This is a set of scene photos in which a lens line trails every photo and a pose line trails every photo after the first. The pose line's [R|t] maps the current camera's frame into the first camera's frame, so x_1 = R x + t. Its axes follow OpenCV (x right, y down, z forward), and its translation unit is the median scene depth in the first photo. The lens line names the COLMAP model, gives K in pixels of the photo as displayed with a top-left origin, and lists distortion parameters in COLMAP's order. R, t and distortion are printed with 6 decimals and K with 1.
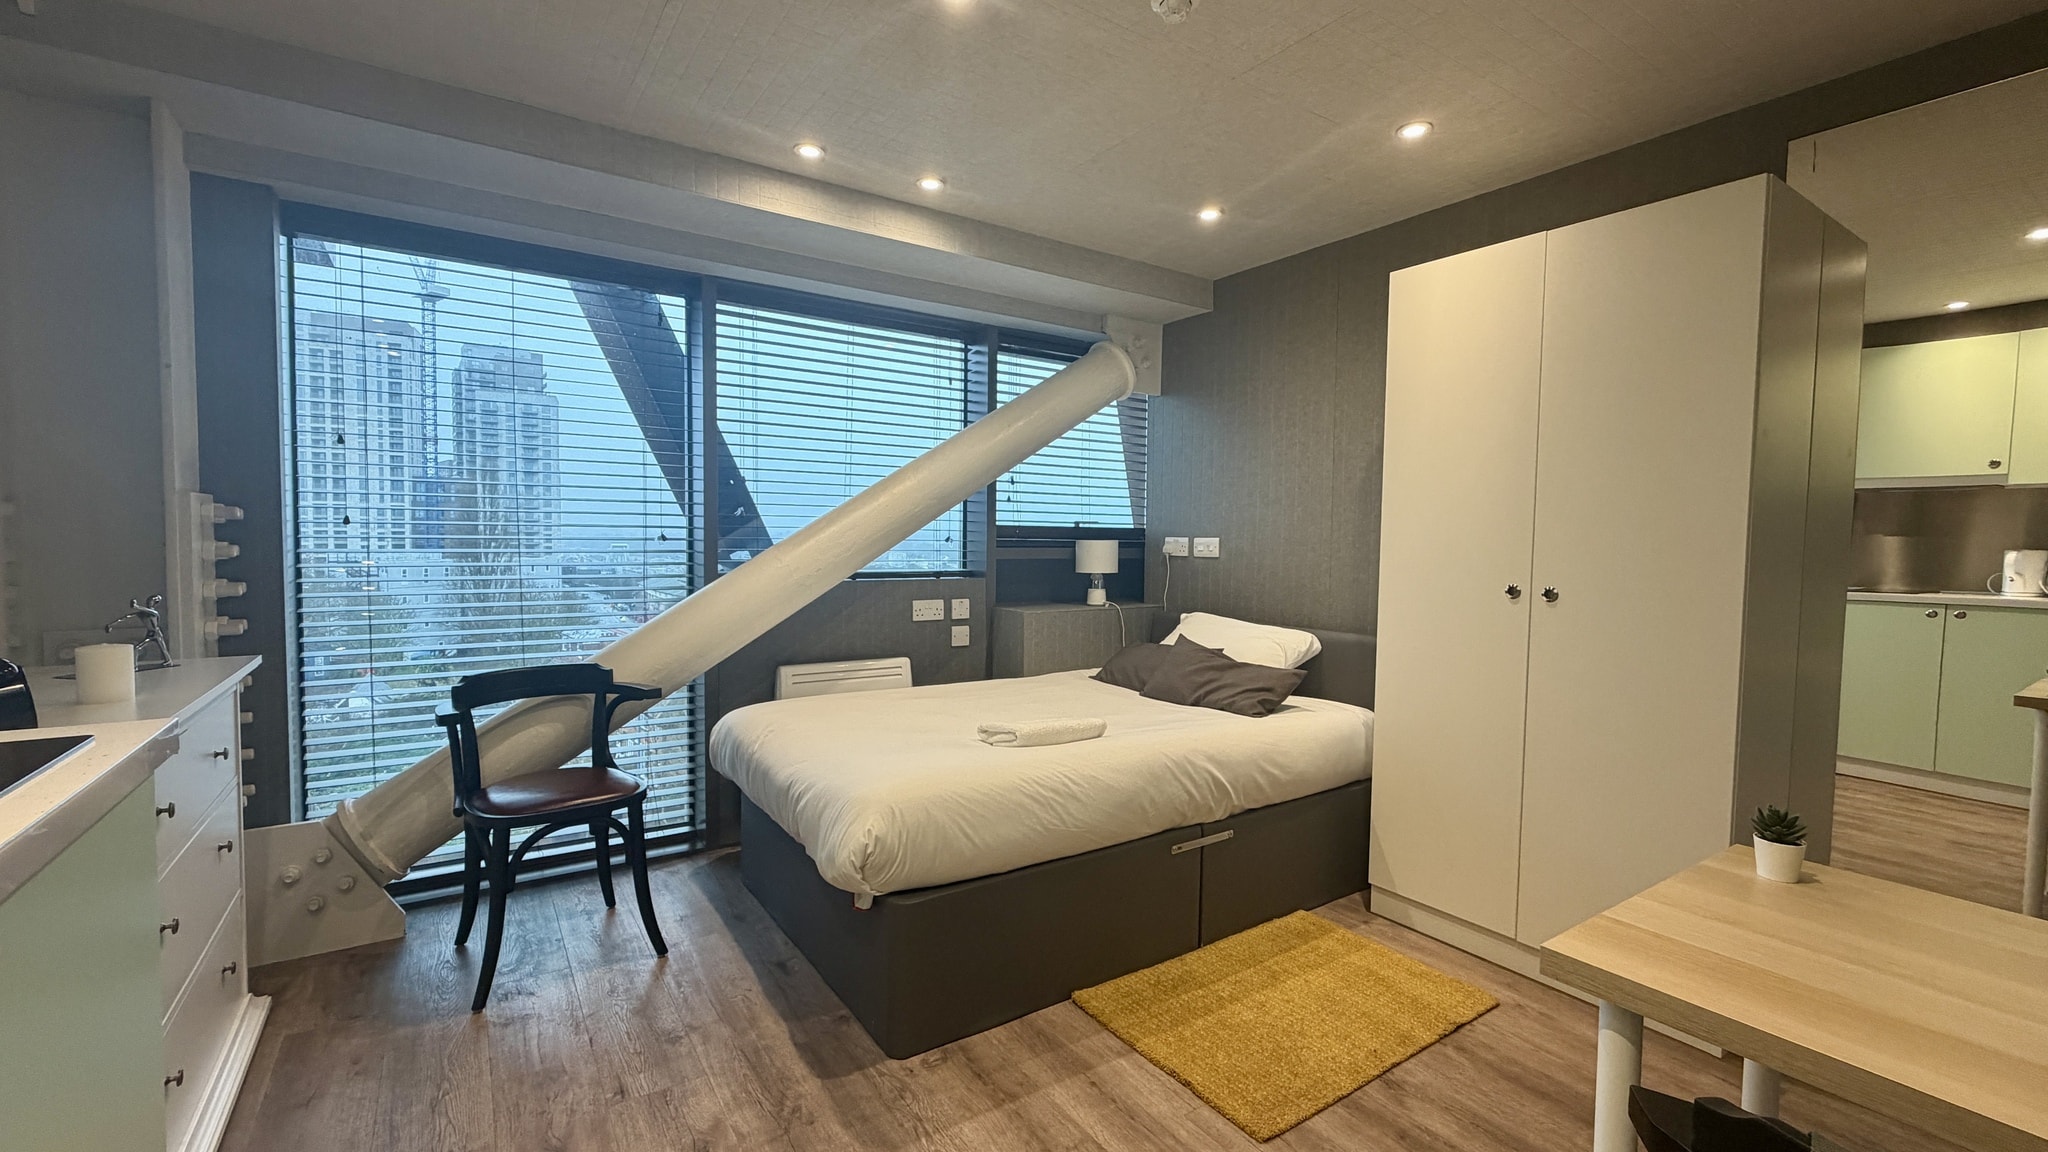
lens RADIAL K [[845.9, 0, 1024.0], [0, 845.9, 576.0], [0, 0, 1]] dist [-0.001523, -0.000367]
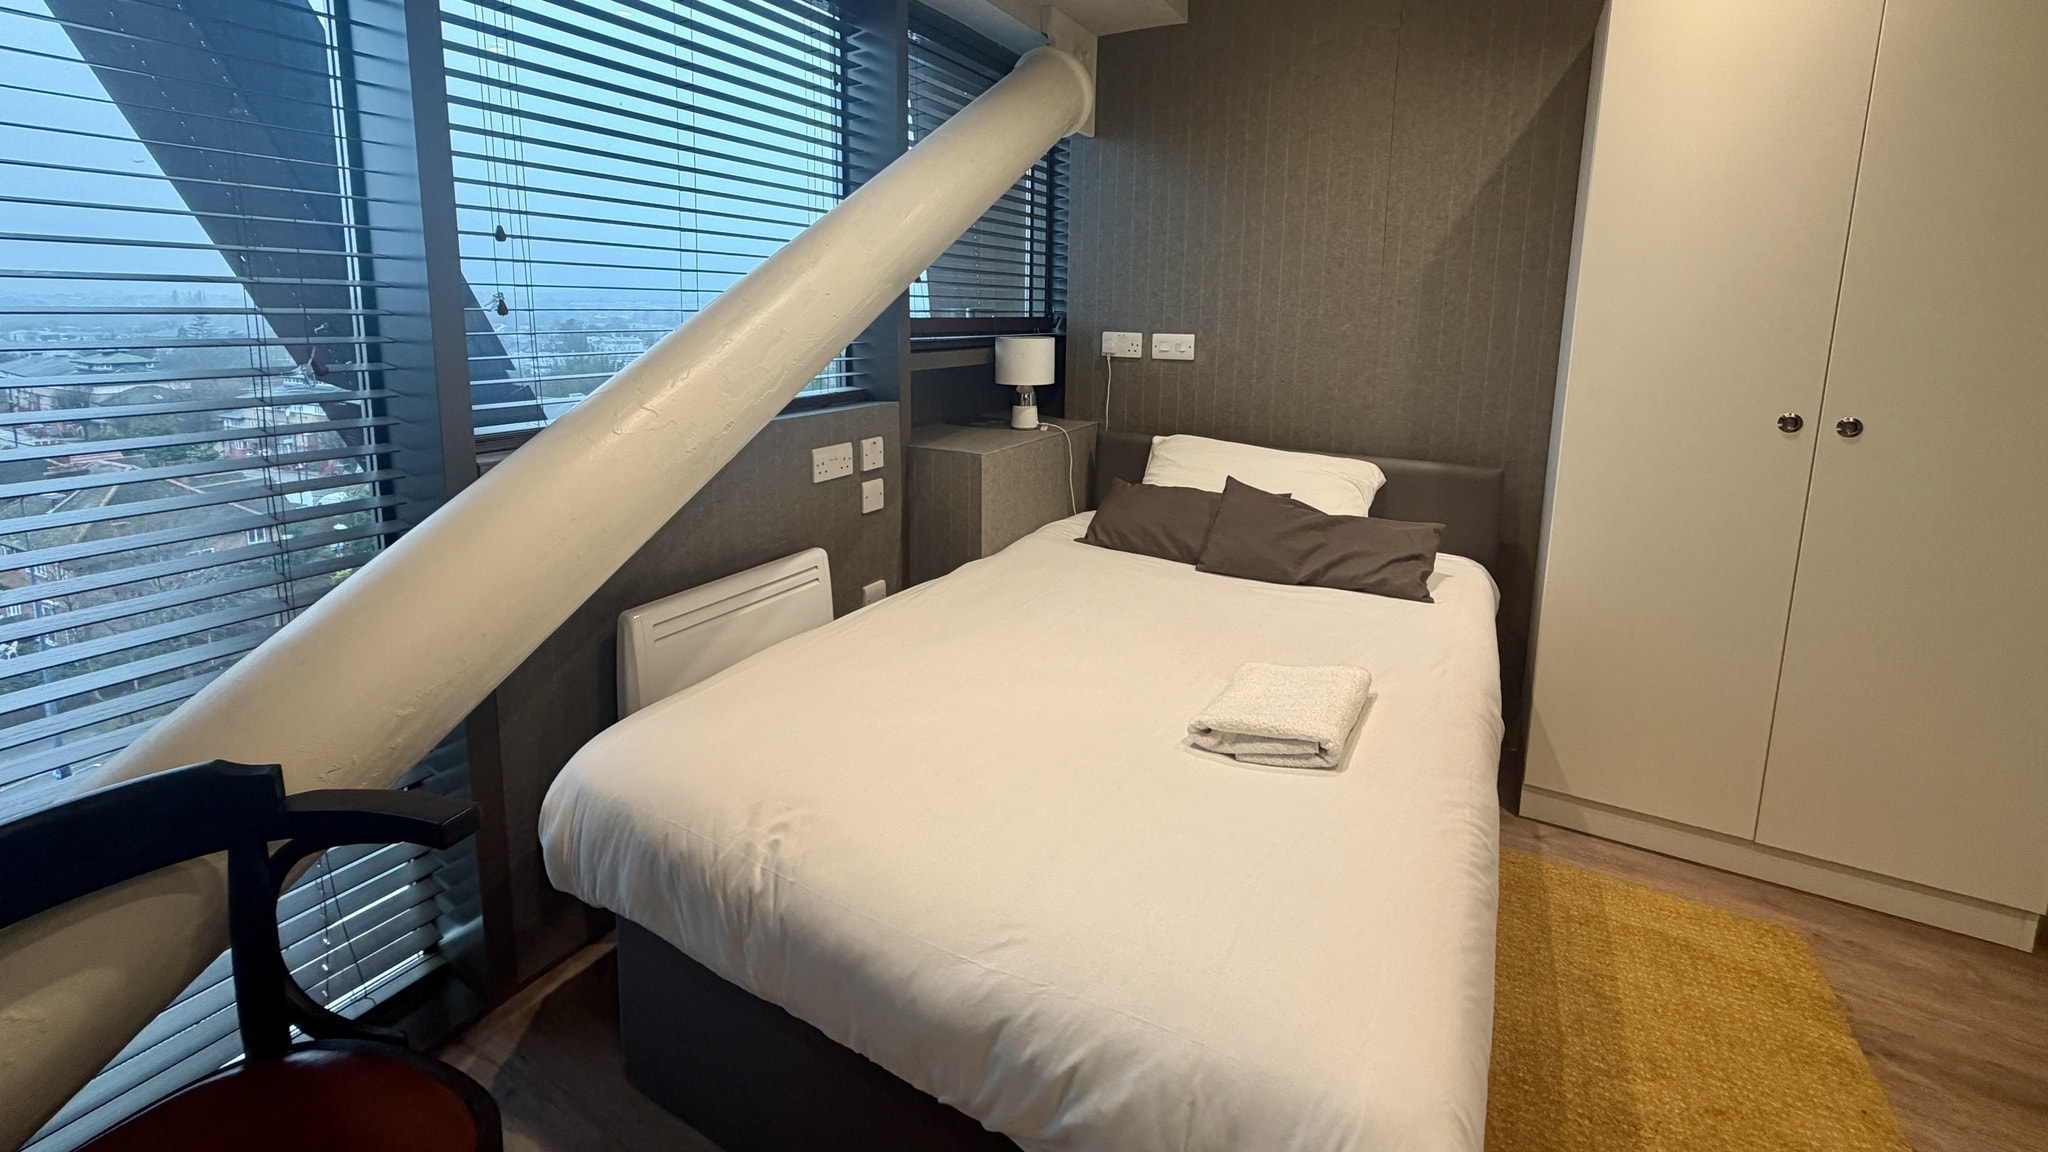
lens RADIAL K [[834.1, 0, 1021.2], [0, 834.1, 432.6], [0, 0, 1]] dist [0.000611, 0.000099]
pose [[0.895261, -0.064100, 0.440907, -0.248974], [0.016486, 0.993685, 0.110988, -0.043964], [-0.445237, -0.092094, 0.890664, 0.396732]]
